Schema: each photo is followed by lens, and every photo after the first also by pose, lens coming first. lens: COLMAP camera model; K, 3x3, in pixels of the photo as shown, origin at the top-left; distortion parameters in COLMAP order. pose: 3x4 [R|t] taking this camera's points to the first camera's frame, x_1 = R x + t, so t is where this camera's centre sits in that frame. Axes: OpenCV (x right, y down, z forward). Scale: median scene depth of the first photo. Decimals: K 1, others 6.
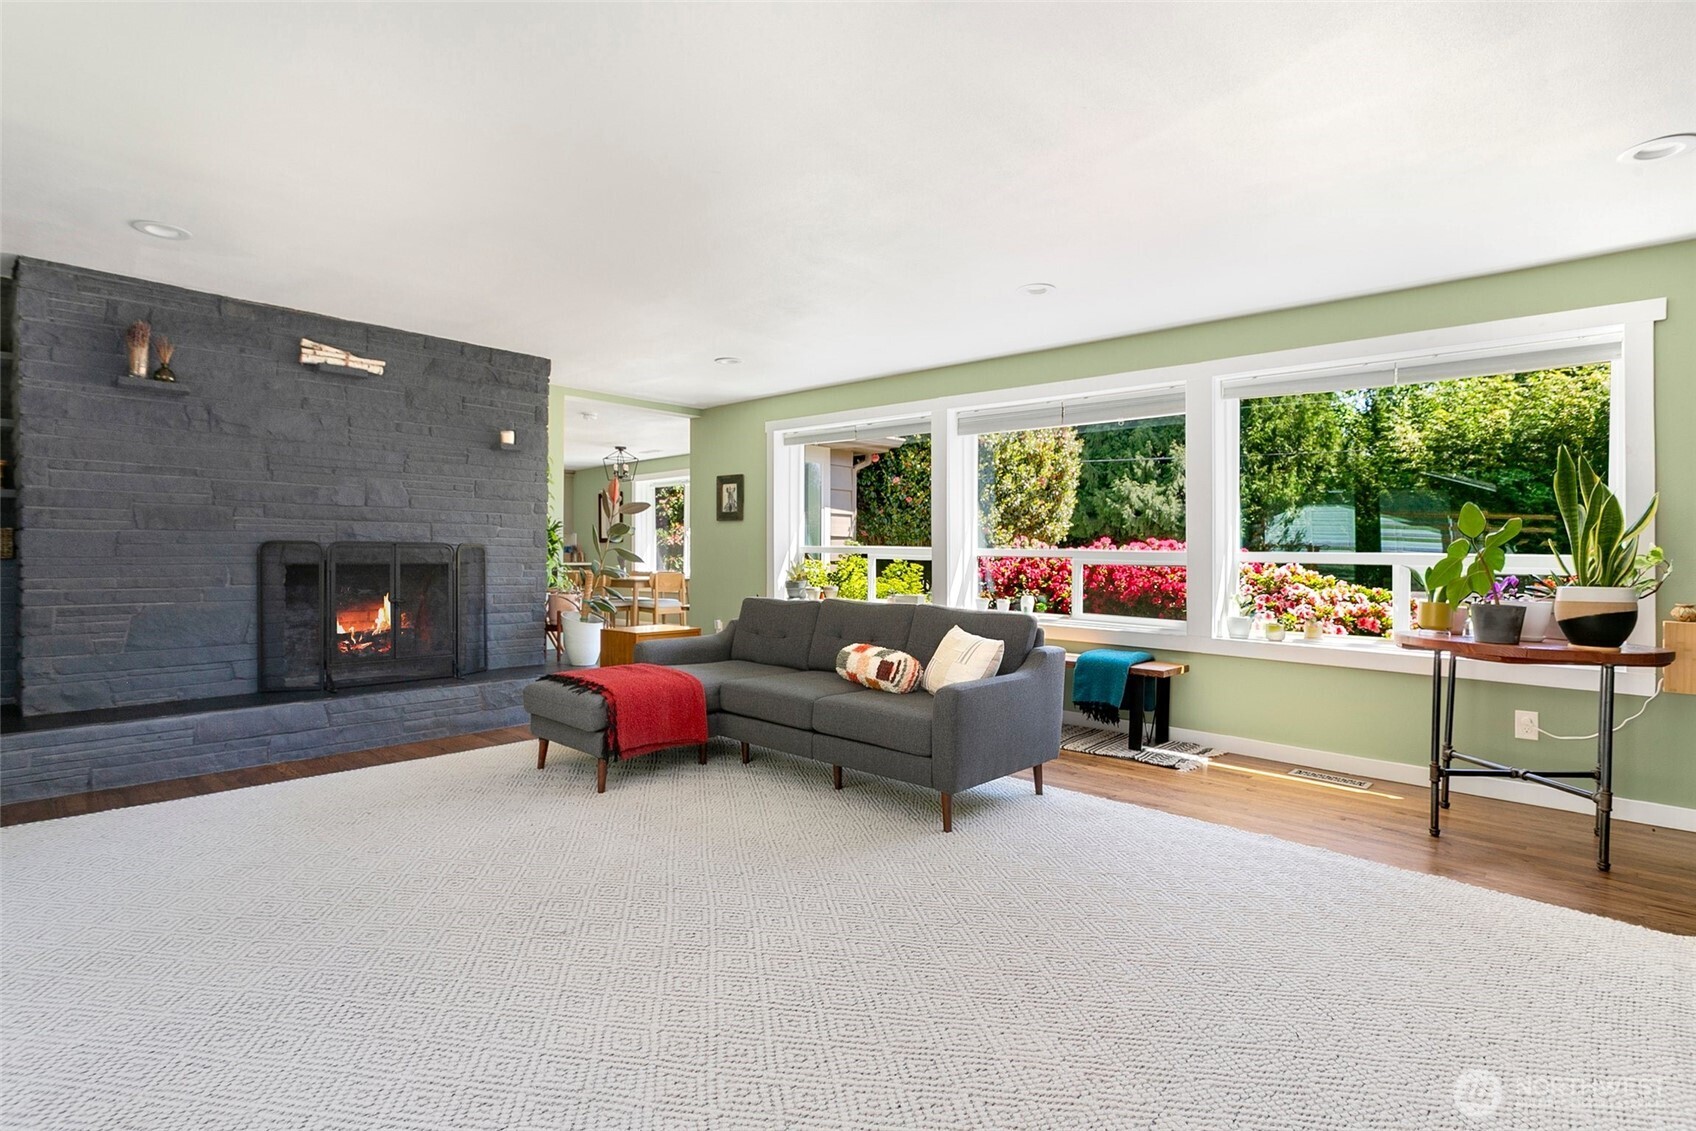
lens RADIAL K [[813.1, 0, 848.0], [0, 813.1, 565.5], [0, 0, 1]] dist [-0.003007, -0.000479]
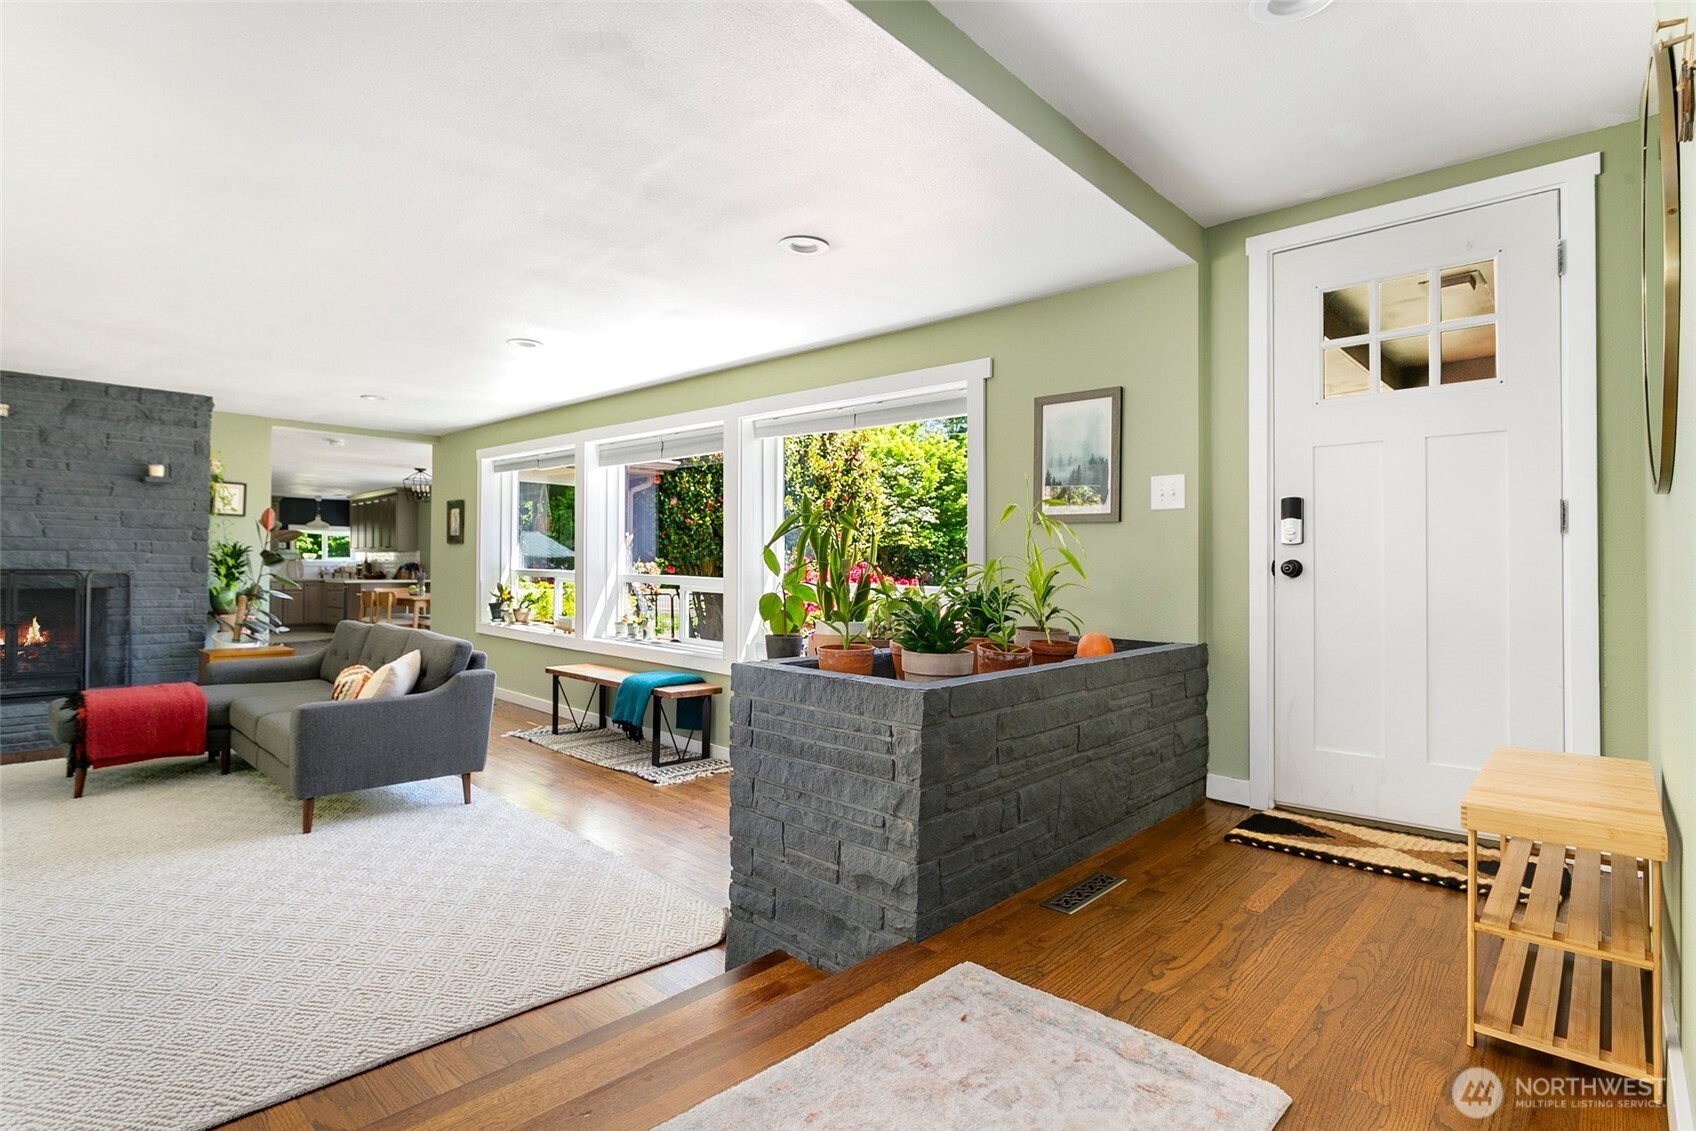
lens RADIAL K [[843.5, 0, 848.0], [0, 843.5, 565.5], [0, 0, 1]] dist [-0.010344, -0.000336]
pose [[0.999917, 0.001903, -0.012777, 0.560230], [-0.002093, 0.999887, -0.014904, -0.019043], [0.012747, 0.014929, 0.999807, -0.103162]]
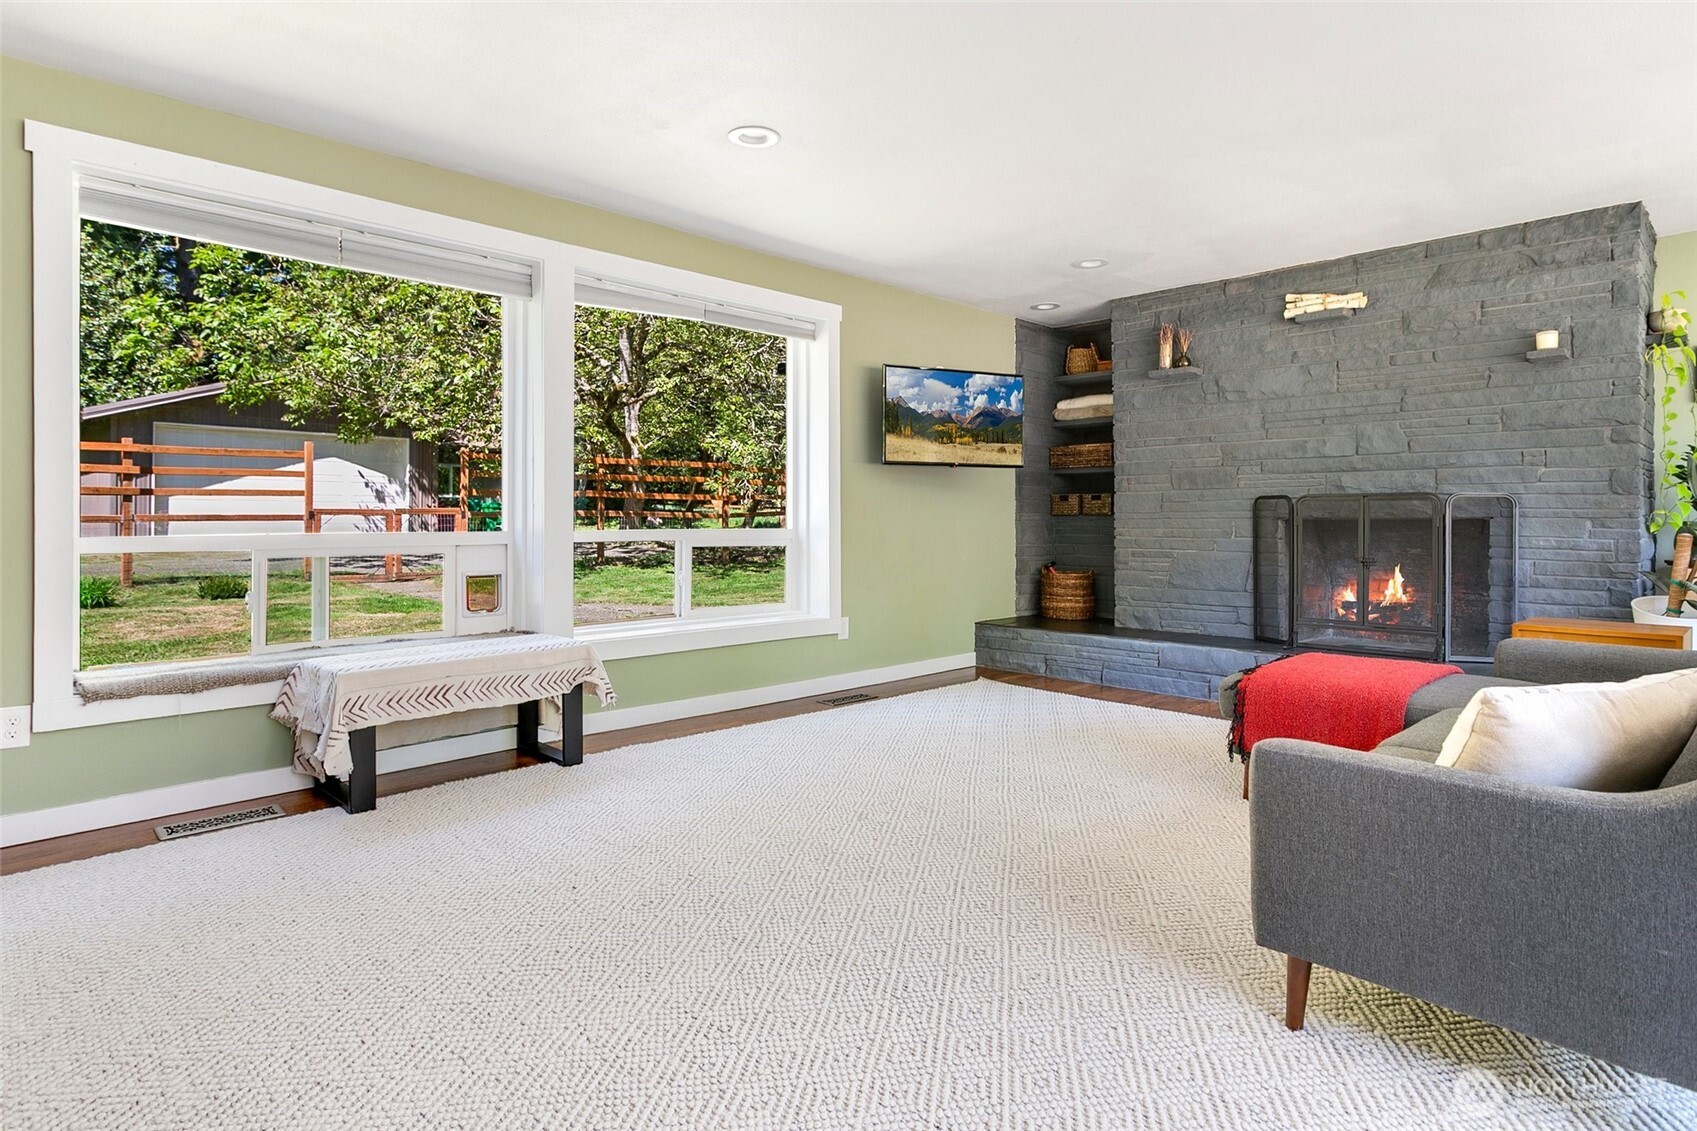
lens RADIAL K [[914.7, 0, 845.0], [0, 914.7, 514.0], [0, 0, 1]] dist [0.000798, -0.000415]
pose [[-0.063758, -0.006069, -0.997947, 0.454153], [-0.008516, 0.999948, -0.005537, 0.003246], [0.997929, 0.008146, -0.063806, 0.485971]]
